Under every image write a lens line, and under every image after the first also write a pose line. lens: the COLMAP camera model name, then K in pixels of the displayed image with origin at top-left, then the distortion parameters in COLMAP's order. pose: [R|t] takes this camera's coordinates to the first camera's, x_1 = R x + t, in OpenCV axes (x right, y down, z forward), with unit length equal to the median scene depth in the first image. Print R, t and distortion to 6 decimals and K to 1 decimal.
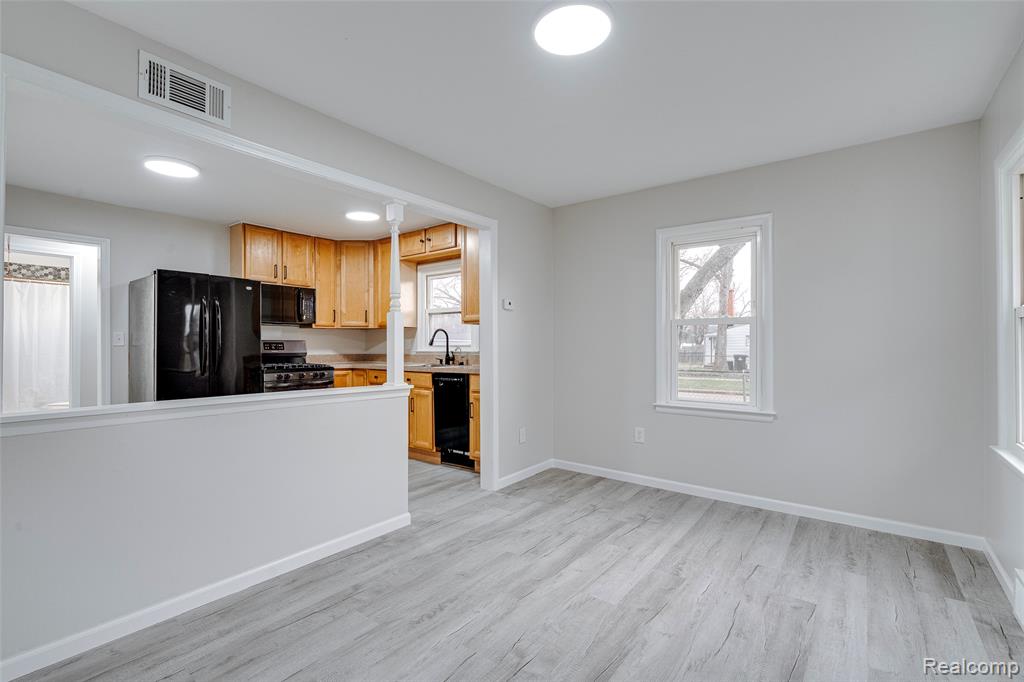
lens RADIAL K [[462.8, 0, 503.1], [0, 462.8, 342.6], [0, 0, 1]] dist [-0.001320, 0.001522]
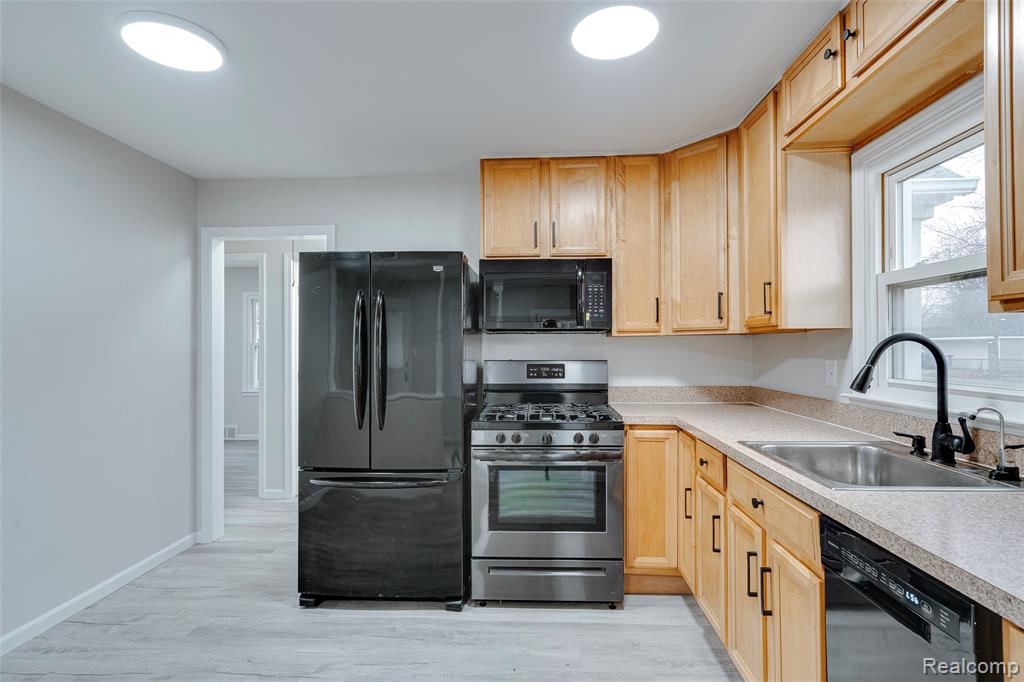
lens RADIAL K [[506.2, 0, 517.8], [0, 506.2, 344.1], [0, 0, 1]] dist [0.005720, 0.000295]
pose [[0.583287, -0.005454, -0.812248, -0.024558], [0.007671, 0.999970, -0.001206, -0.028587], [0.812230, -0.005527, 0.583311, 0.728136]]
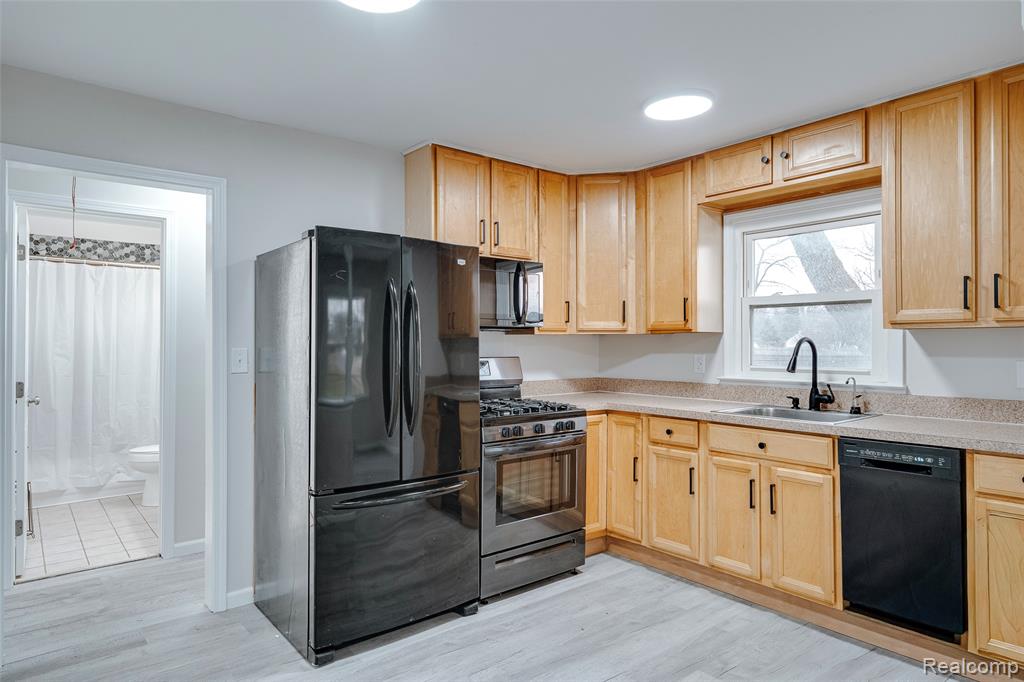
lens RADIAL K [[613.5, 0, 509.9], [0, 613.5, 337.4], [0, 0, 1]] dist [0.013303, -0.001554]
pose [[0.975511, -0.000115, -0.219950, -0.345195], [-0.000933, 0.999989, -0.004660, -0.030551], [0.219948, 0.004751, 0.975500, 0.346792]]
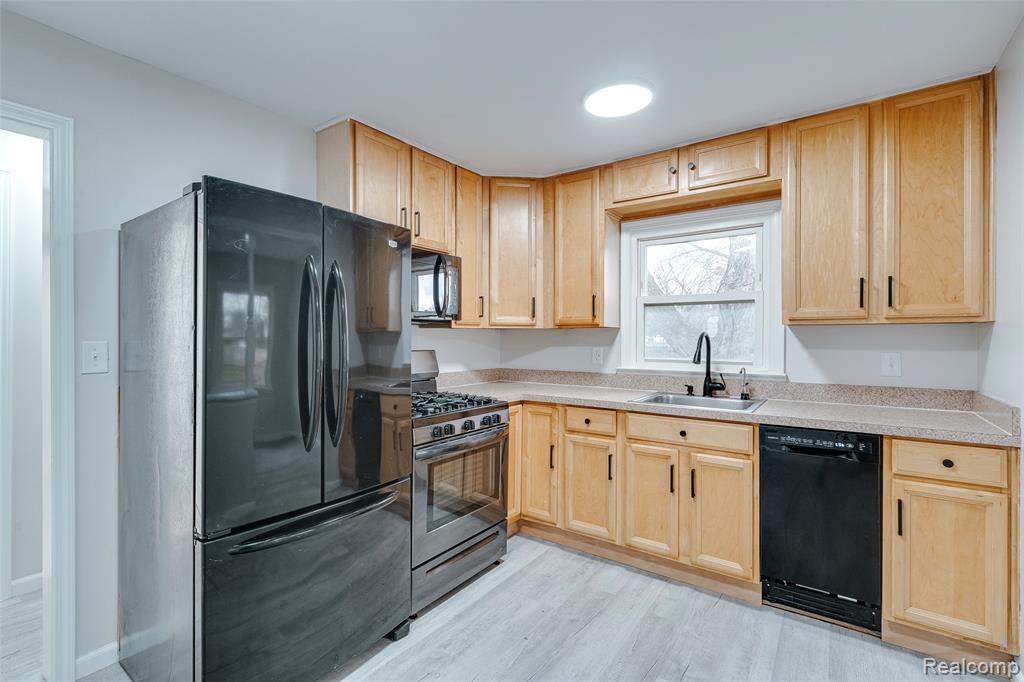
lens RADIAL K [[462.8, 0, 508.5], [0, 462.8, 337.9], [0, 0, 1]] dist [-0.001320, 0.001522]
pose [[0.999186, 0.005303, 0.039988, -0.451222], [-0.005517, 0.999971, 0.005248, -0.028451], [-0.039959, -0.005465, 0.999186, 0.540160]]
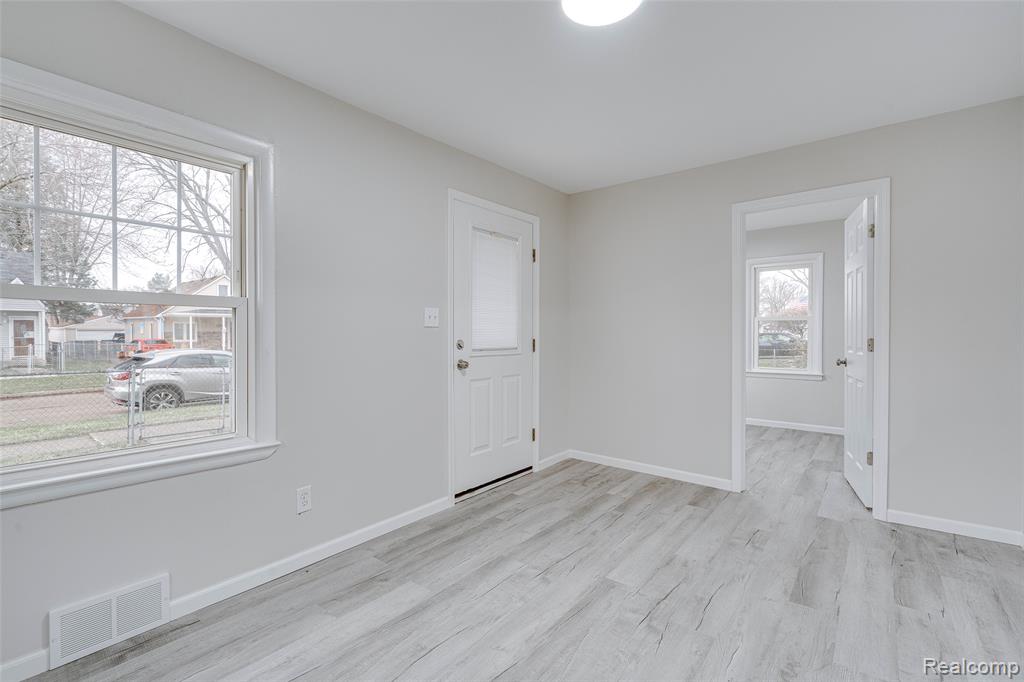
lens RADIAL K [[462.8, 0, 499.3], [0, 462.8, 341.0], [0, 0, 1]] dist [-0.001320, 0.001522]
pose [[-0.999773, 0.001031, 0.021302, 0.144118], [0.001095, 0.999995, 0.002976, 0.008032], [-0.021299, 0.002999, -0.999769, 0.821752]]
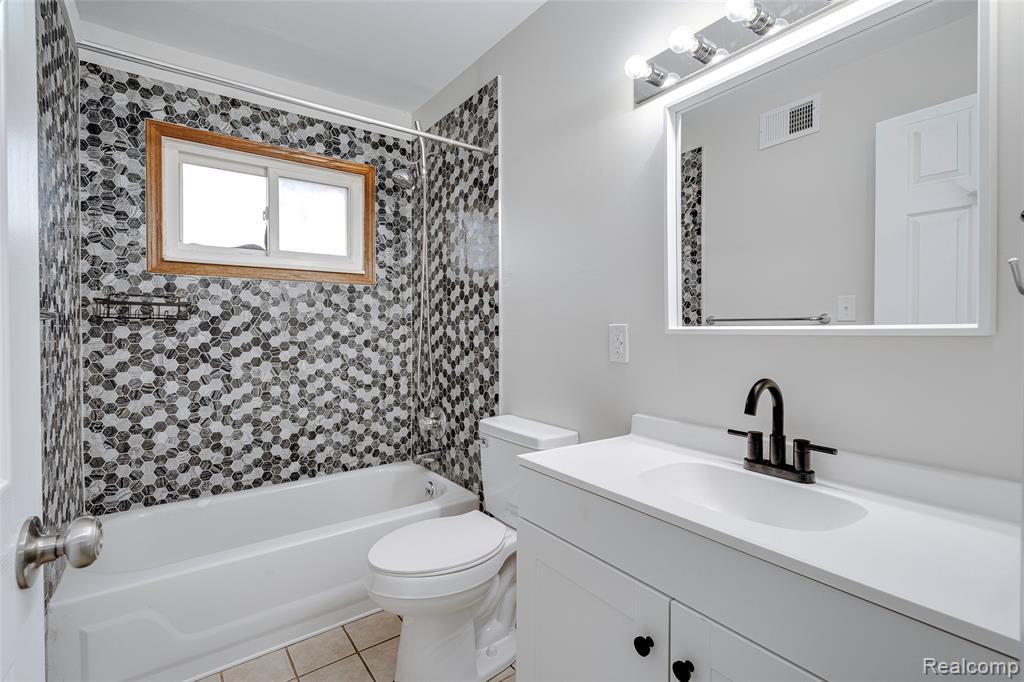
lens RADIAL K [[462.8, 0, 492.0], [0, 462.8, 331.4], [0, 0, 1]] dist [-0.001320, 0.001522]
pose [[0.957605, 0.001590, -0.288081, -1.119265], [0.002586, 0.999897, 0.014114, 0.001986], [0.288074, -0.014260, 0.957502, 1.034034]]
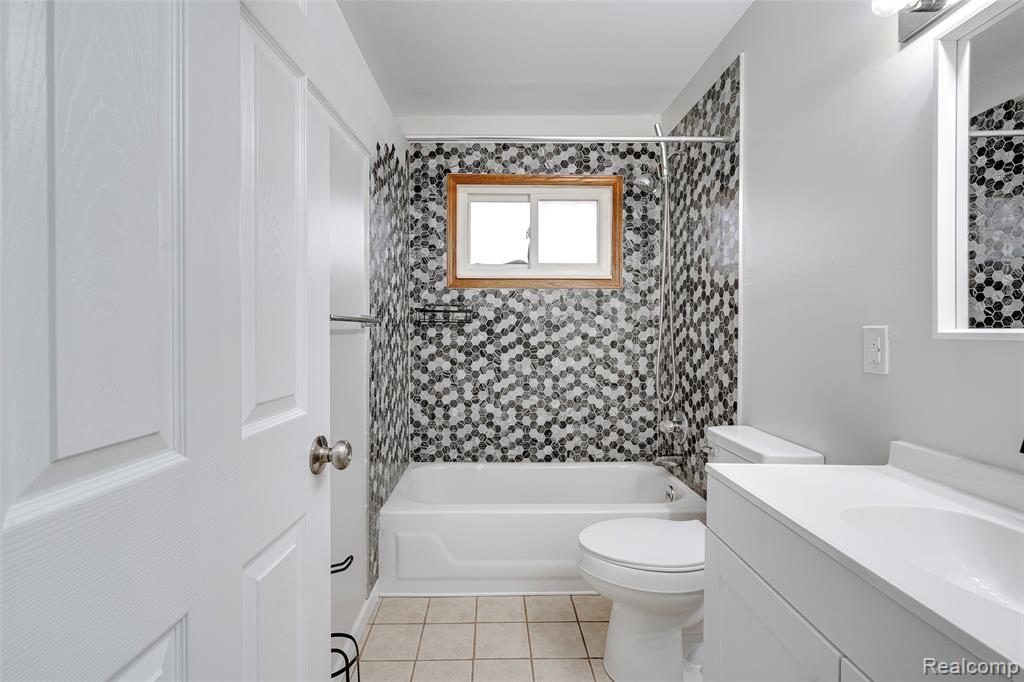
lens RADIAL K [[462.8, 0, 507.3], [0, 462.8, 331.8], [0, 0, 1]] dist [-0.001320, 0.001522]
pose [[0.629297, 0.005256, -0.777147, -1.046880], [0.003563, 0.999947, 0.009649, 0.001803], [0.777157, -0.008841, 0.629245, 1.049168]]
